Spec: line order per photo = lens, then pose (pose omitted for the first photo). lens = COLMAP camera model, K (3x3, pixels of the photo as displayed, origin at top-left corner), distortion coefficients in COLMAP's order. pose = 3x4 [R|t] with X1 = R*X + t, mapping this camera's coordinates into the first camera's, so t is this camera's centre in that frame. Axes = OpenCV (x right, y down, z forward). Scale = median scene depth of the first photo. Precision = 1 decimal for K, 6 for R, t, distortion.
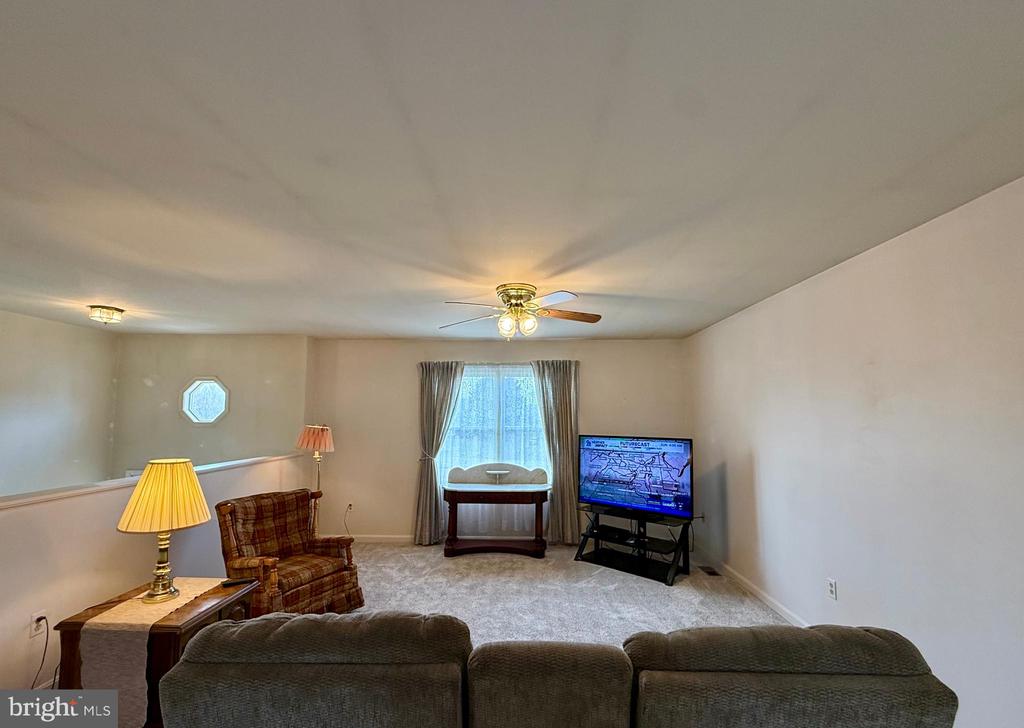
lens RADIAL K [[455.4, 0, 513.2], [0, 455.4, 381.3], [0, 0, 1]] dist [0.002085, 0.000023]
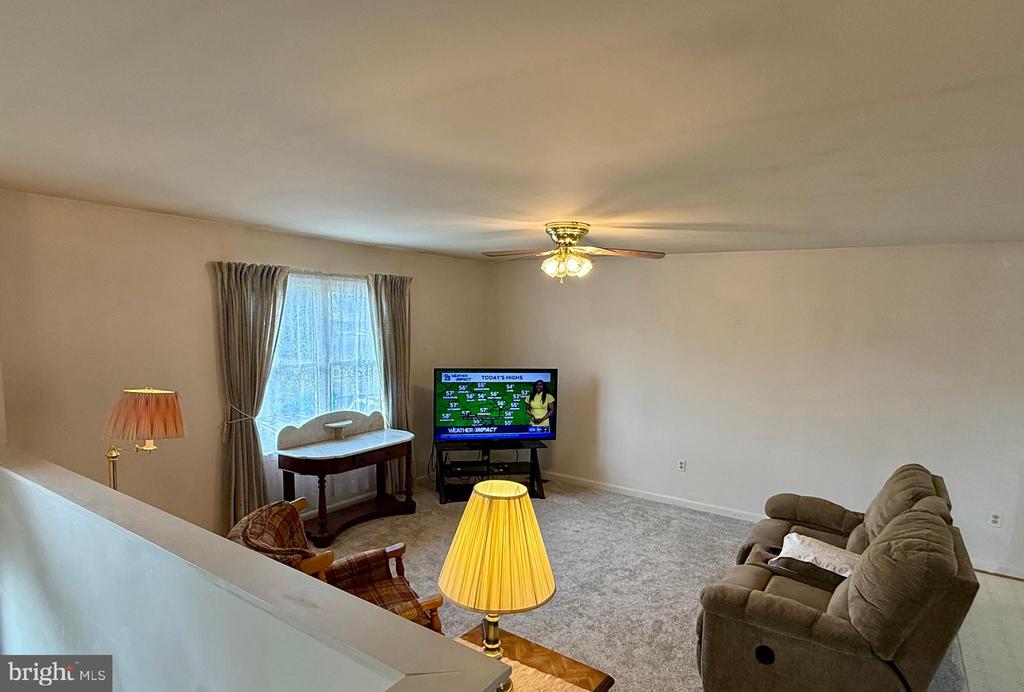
lens RADIAL K [[575.2, 0, 504.8], [0, 575.2, 384.0], [0, 0, 1]] dist [0.004813, 0.000656]
pose [[0.542105, -0.093071, 0.835141, -0.664435], [-0.090481, 0.981604, 0.168127, -0.047573], [-0.835425, -0.166707, 0.523711, 0.287557]]
